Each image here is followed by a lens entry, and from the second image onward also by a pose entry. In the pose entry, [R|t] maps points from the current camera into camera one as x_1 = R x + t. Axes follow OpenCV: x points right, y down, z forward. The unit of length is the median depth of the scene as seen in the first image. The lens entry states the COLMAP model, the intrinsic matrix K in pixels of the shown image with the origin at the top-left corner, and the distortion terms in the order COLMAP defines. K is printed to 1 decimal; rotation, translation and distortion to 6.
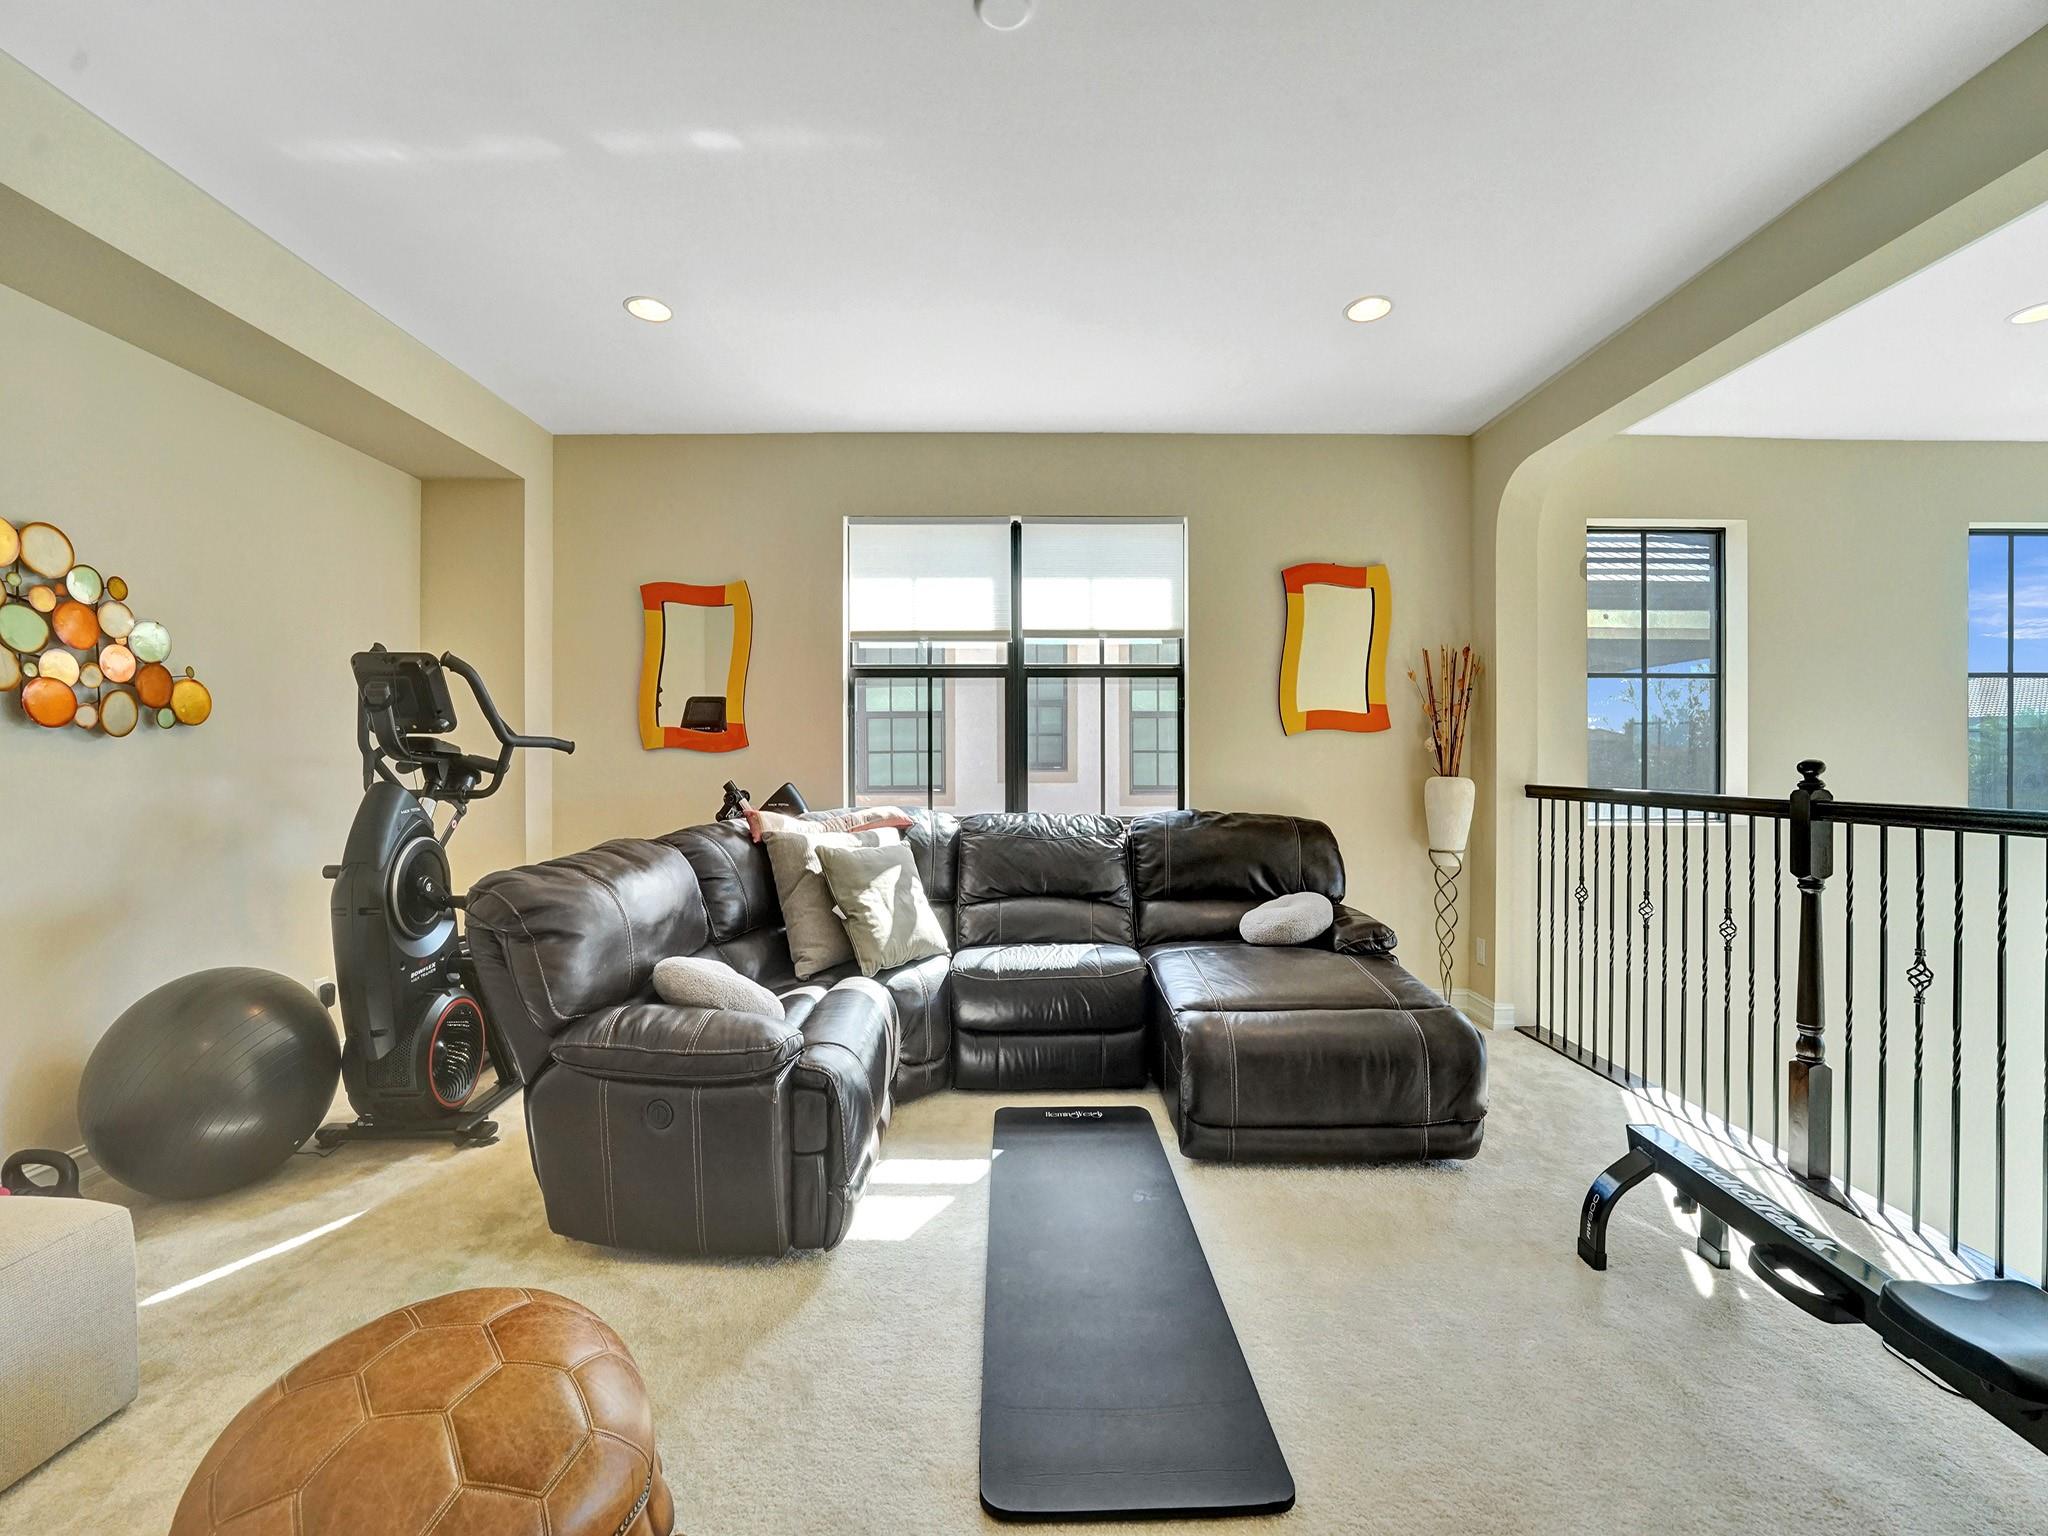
lens RADIAL K [[836.4, 0, 1020.3], [0, 836.4, 763.5], [0, 0, 1]] dist [-0.023131, 0.000757]
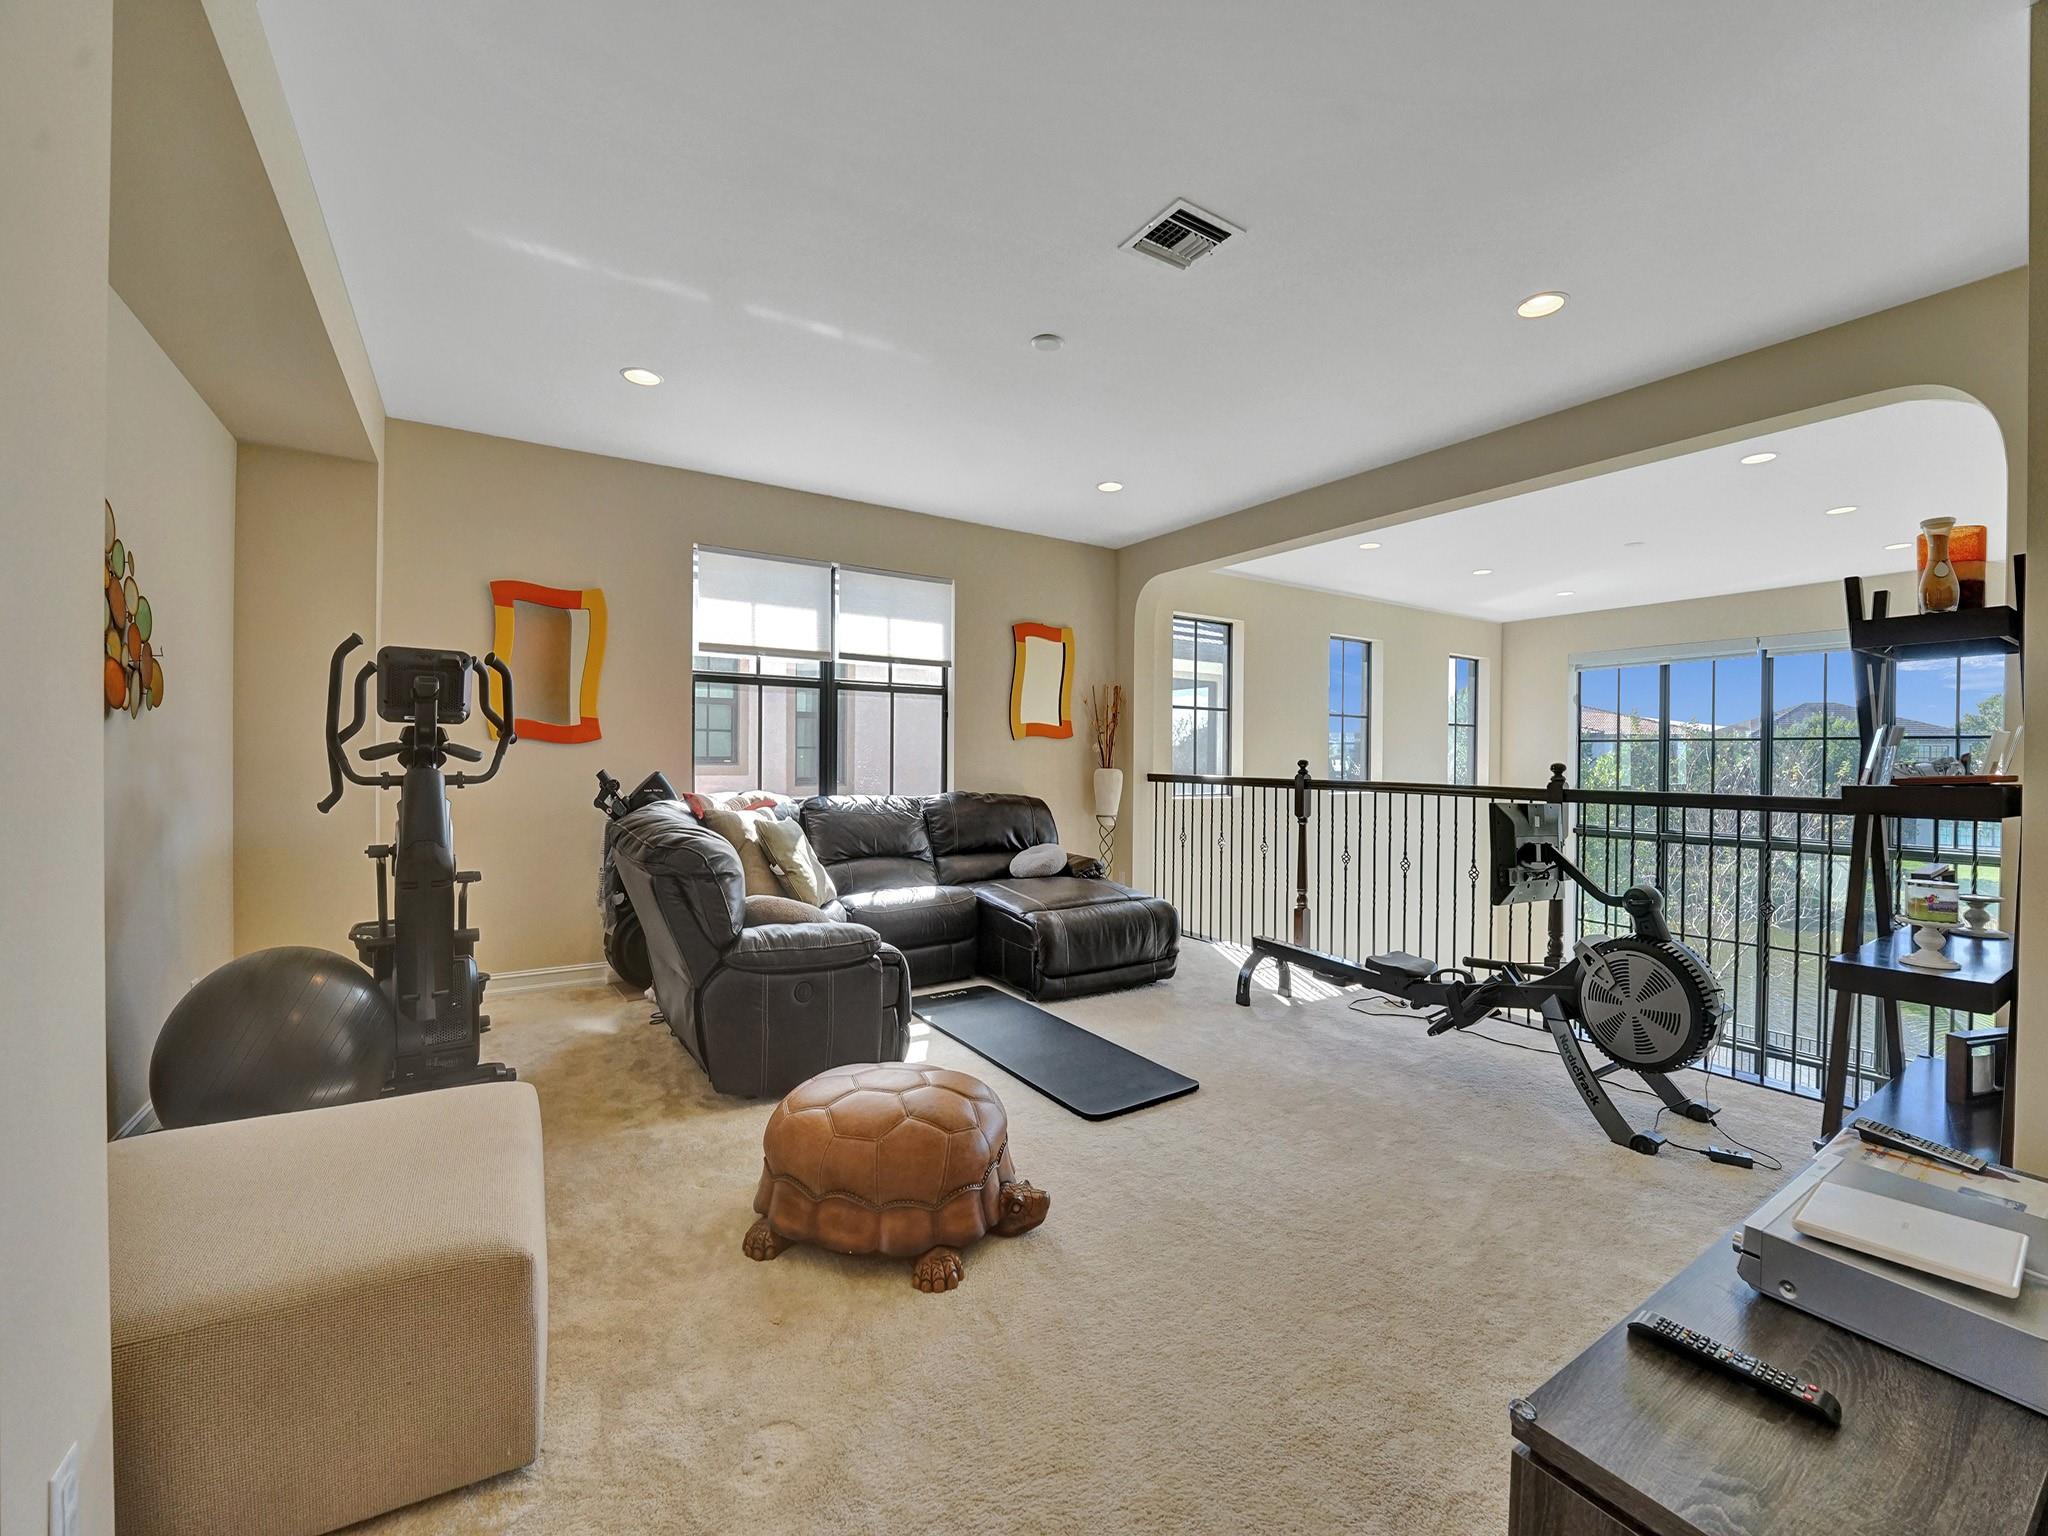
lens RADIAL K [[836.4, 0, 1020.3], [0, 836.4, 763.5], [0, 0, 1]] dist [-0.023131, 0.000757]
pose [[0.843526, 0.006672, 0.537047, -0.482396], [-0.008633, 0.999962, 0.001137, 0.005975], [-0.537019, -0.005595, 0.843552, -0.243014]]
